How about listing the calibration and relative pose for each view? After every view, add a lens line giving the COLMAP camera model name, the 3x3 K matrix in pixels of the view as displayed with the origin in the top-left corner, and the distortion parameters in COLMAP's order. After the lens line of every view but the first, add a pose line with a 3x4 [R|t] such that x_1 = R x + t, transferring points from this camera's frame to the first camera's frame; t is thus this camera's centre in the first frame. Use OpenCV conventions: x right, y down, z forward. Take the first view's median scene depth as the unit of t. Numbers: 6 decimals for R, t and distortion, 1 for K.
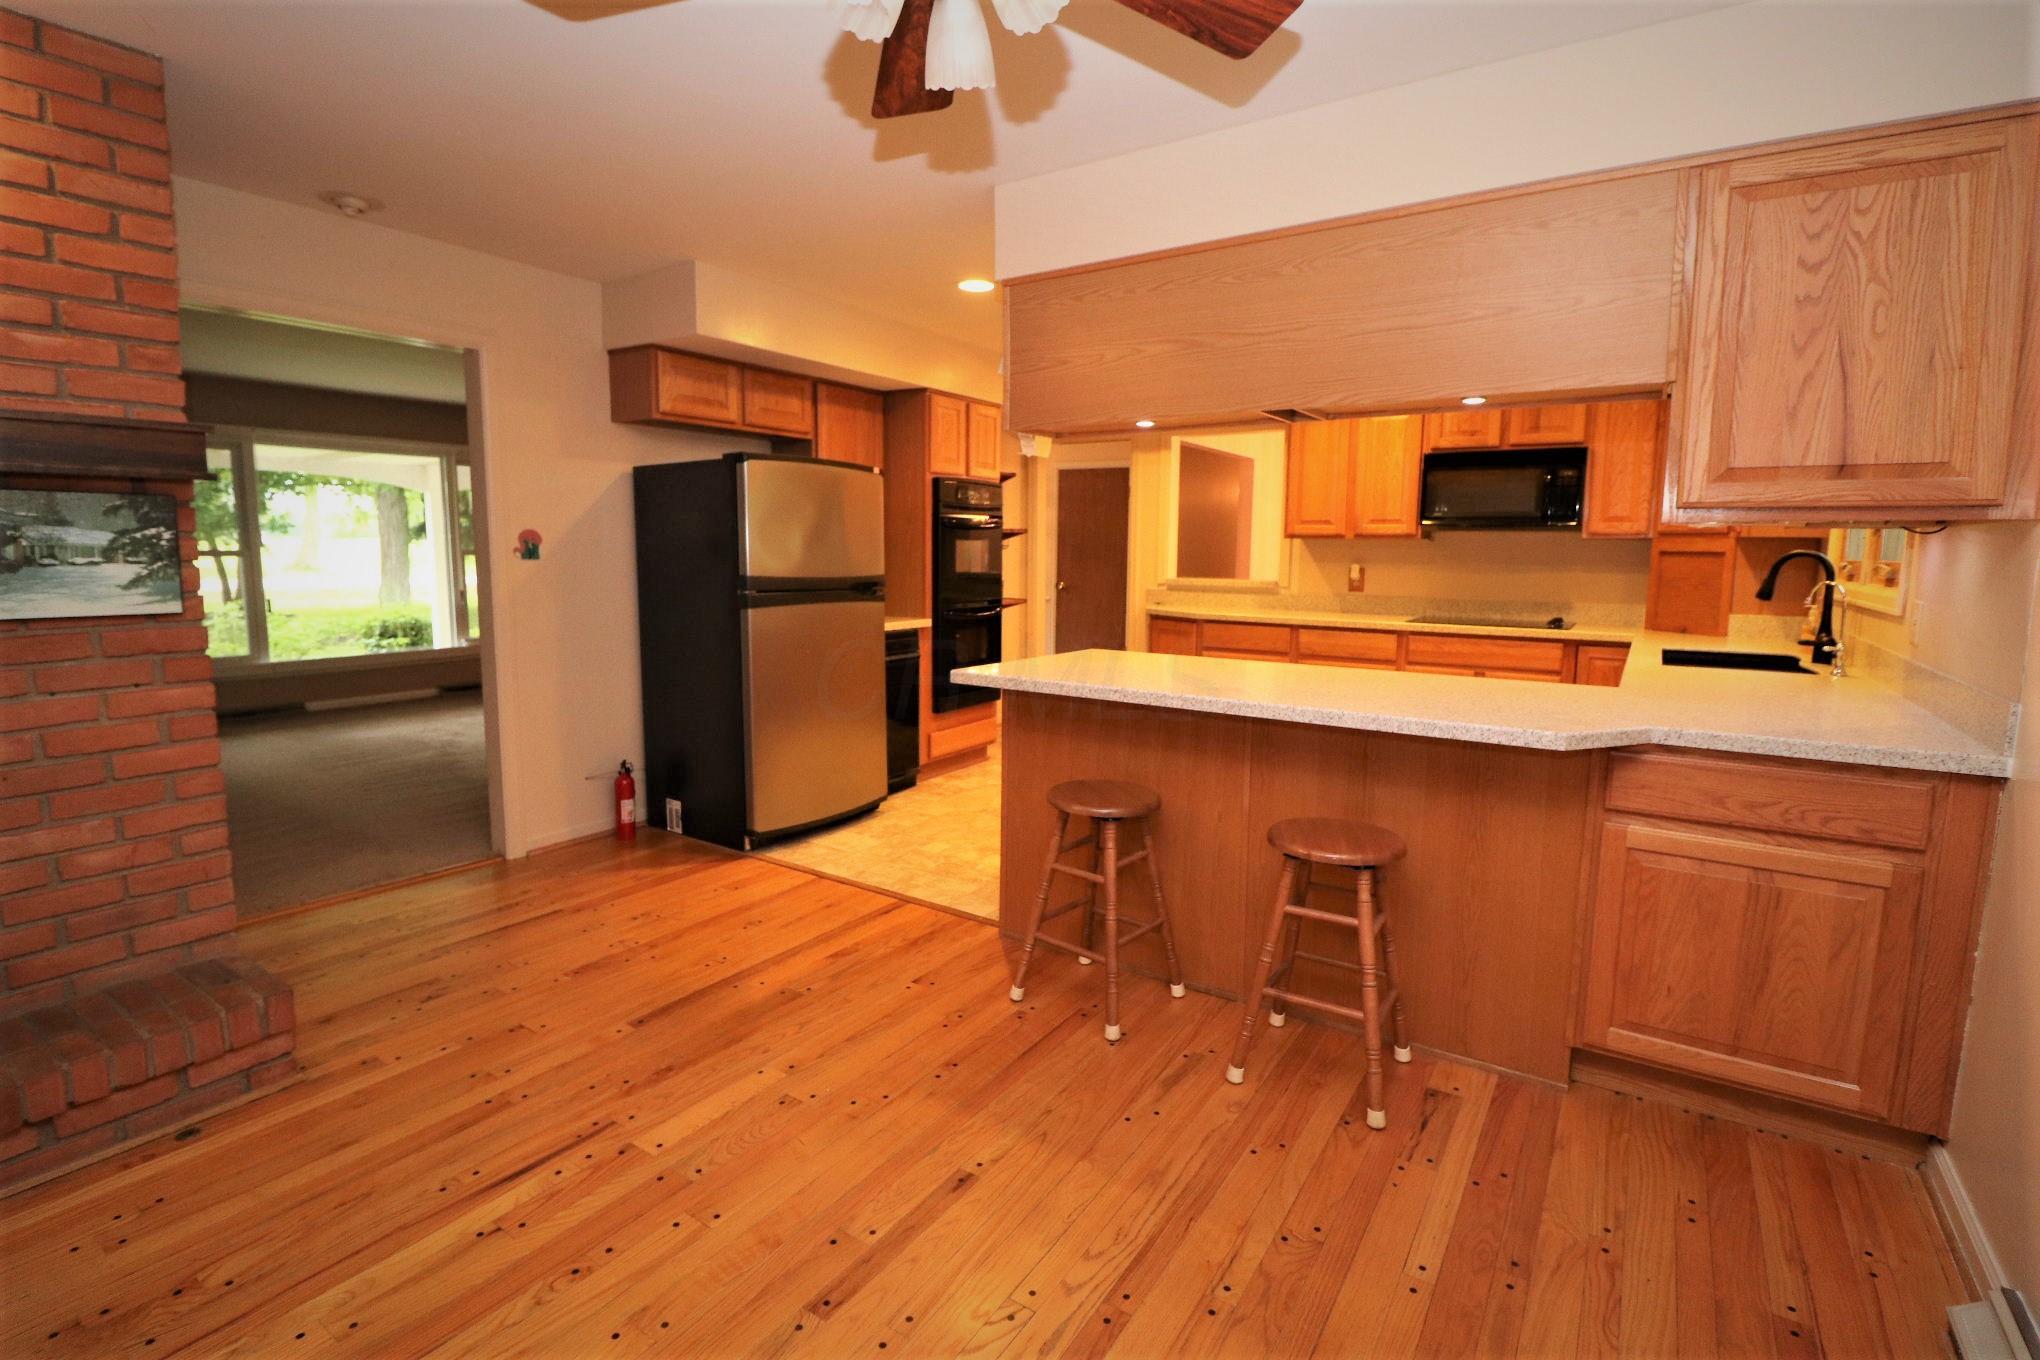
lens RADIAL K [[940.1, 0, 1002.2], [0, 940.1, 664.3], [0, 0, 1]] dist [-0.009613, -0.007185]
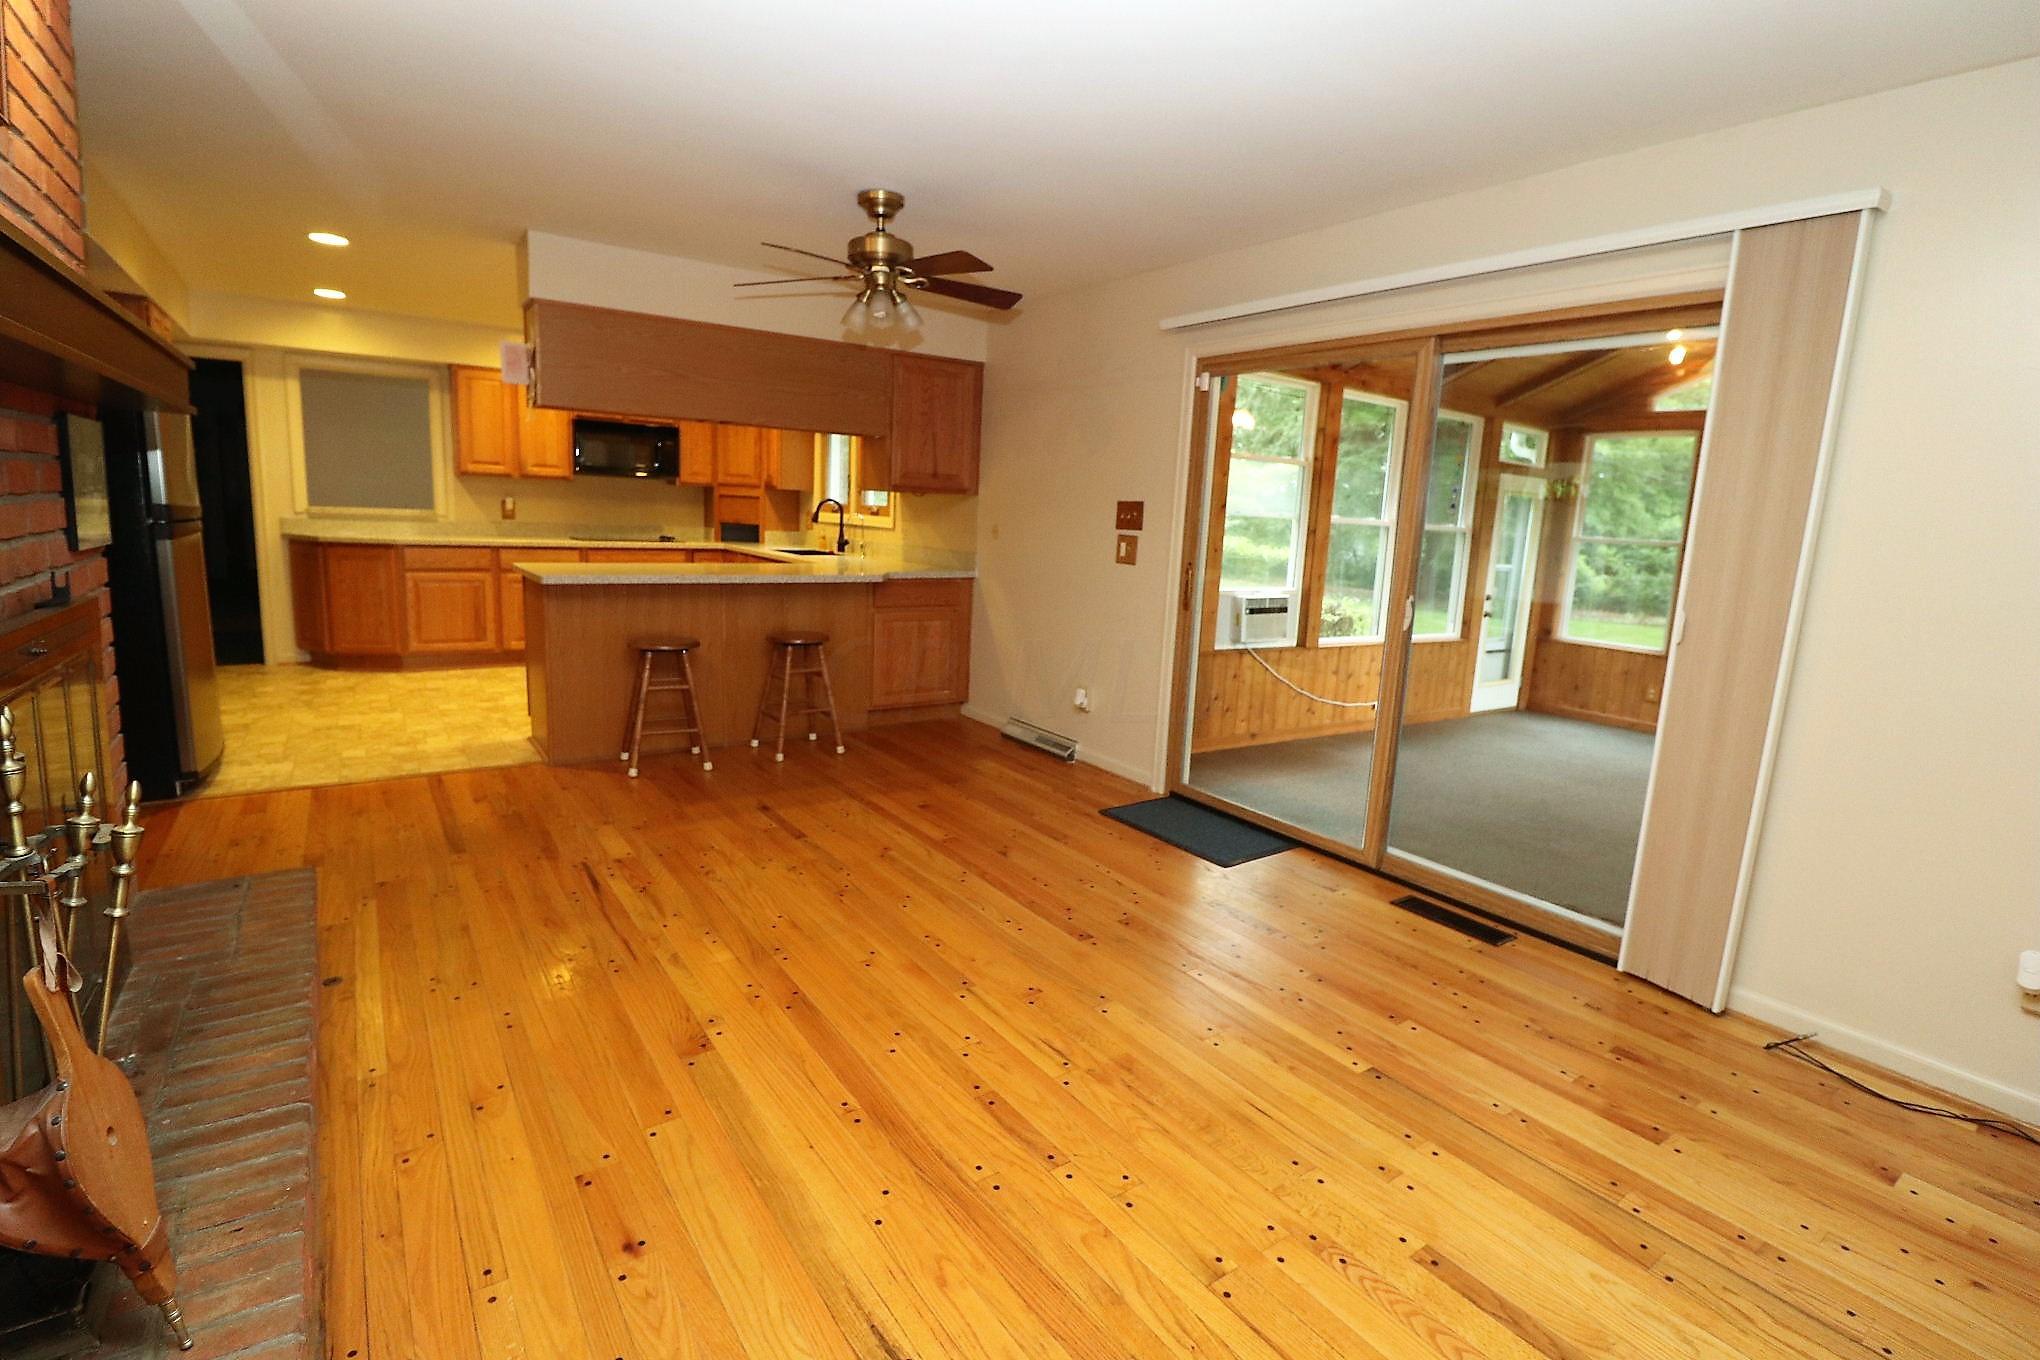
lens RADIAL K [[940.1, 0, 1003.1], [0, 940.1, 659.2], [0, 0, 1]] dist [-0.009613, -0.007185]
pose [[0.372173, -0.138122, 0.917829, -1.398485], [0.072793, 0.990163, 0.119490, 0.017132], [-0.925304, 0.022341, 0.378567, -0.226086]]
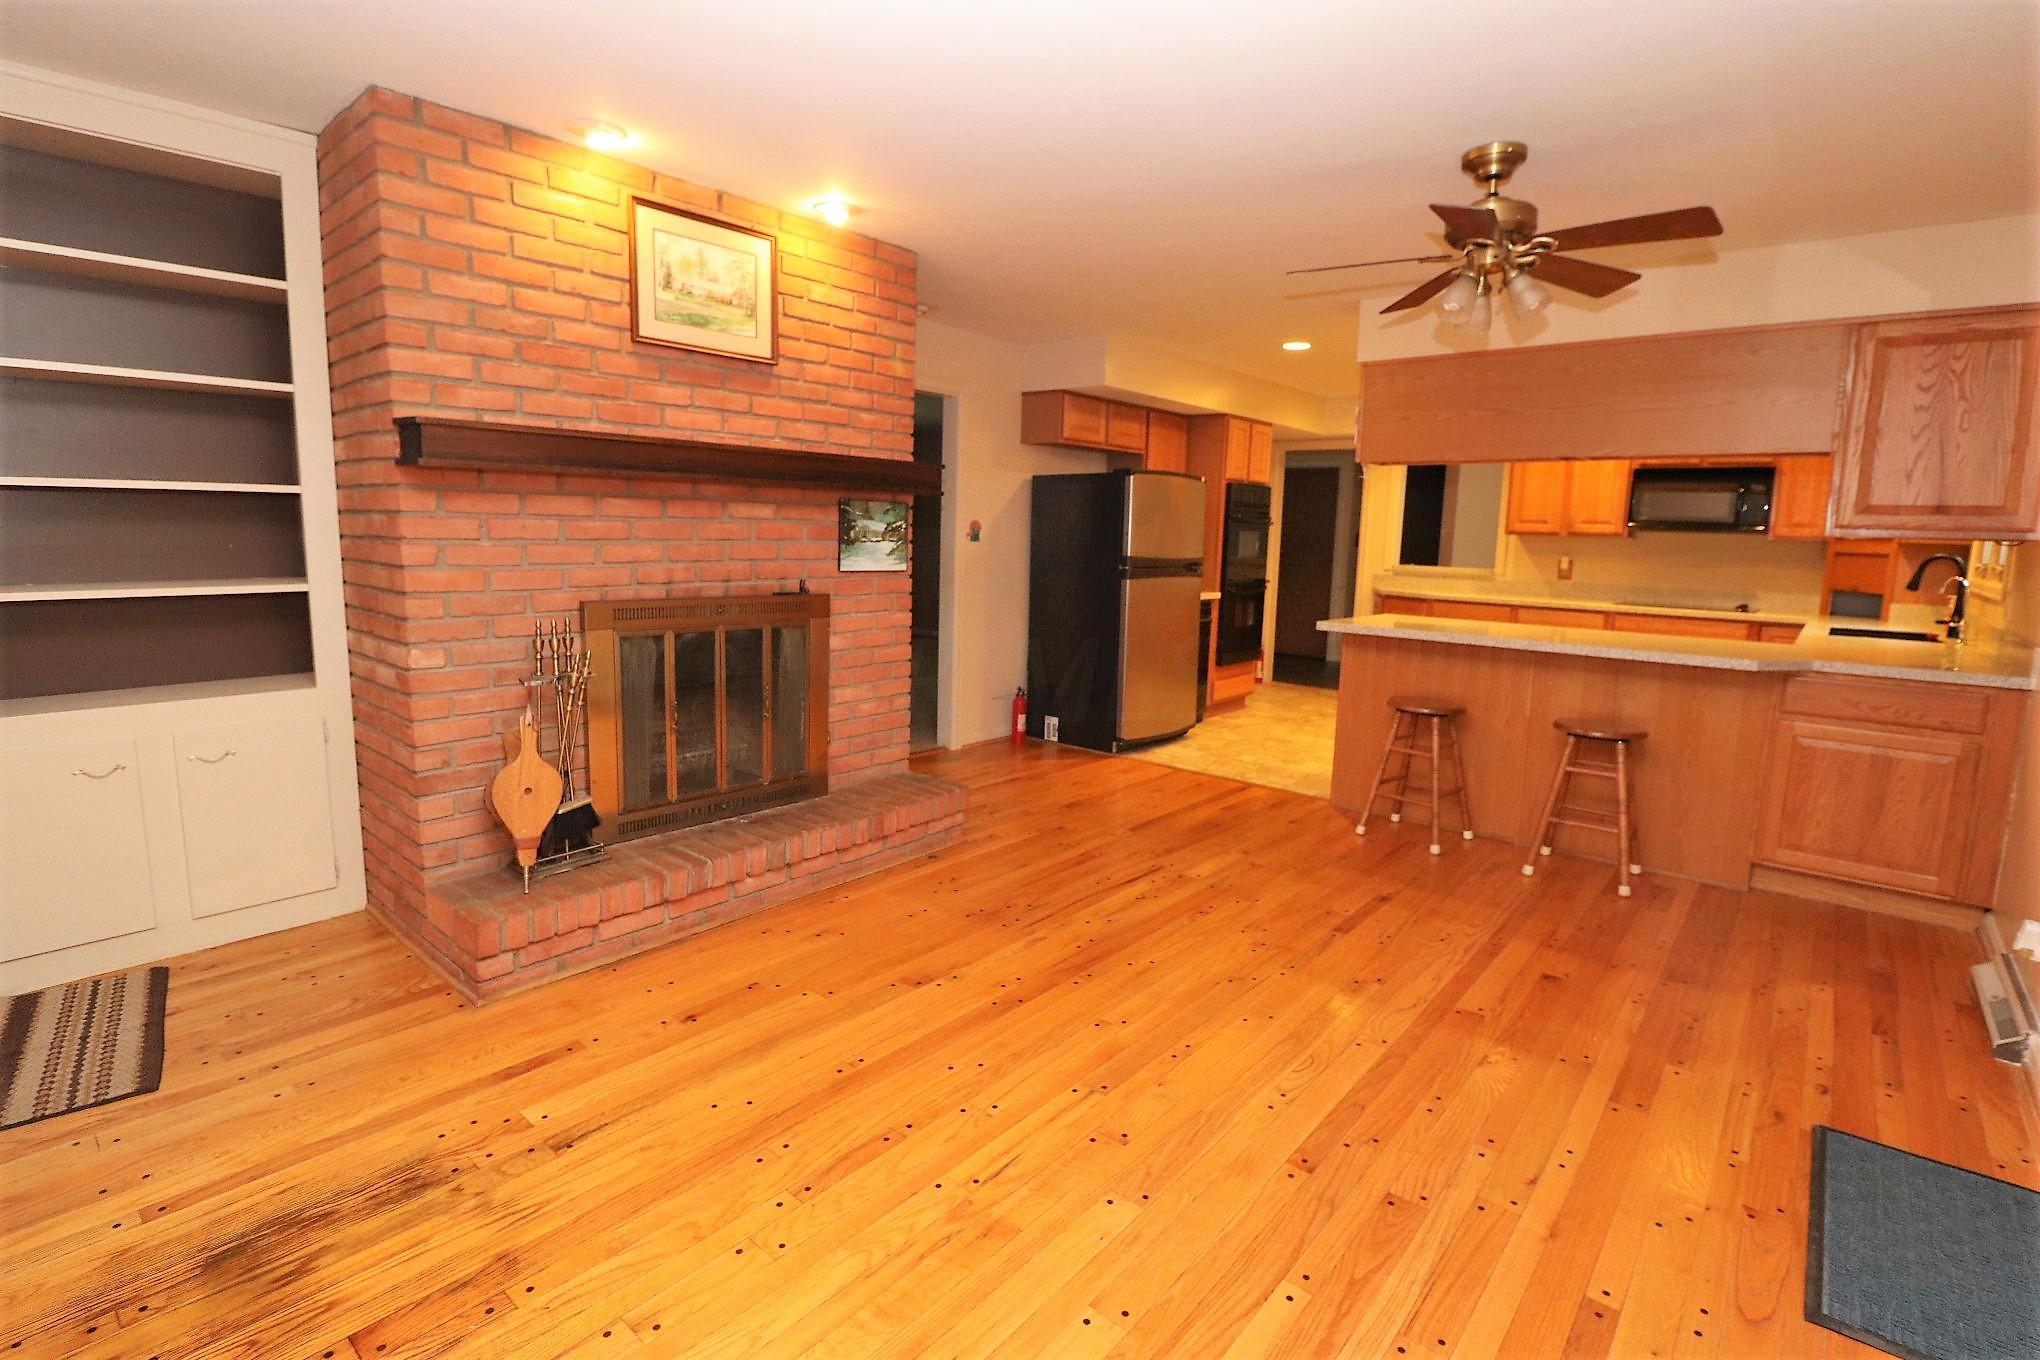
lens RADIAL K [[940.1, 0, 1013.0], [0, 940.1, 662.9], [0, 0, 1]] dist [-0.009613, -0.007185]
pose [[0.992431, 0.033965, -0.118015, -0.453340], [-0.032138, 0.999333, 0.017344, 0.078689], [0.118526, -0.013420, 0.992860, -0.705009]]
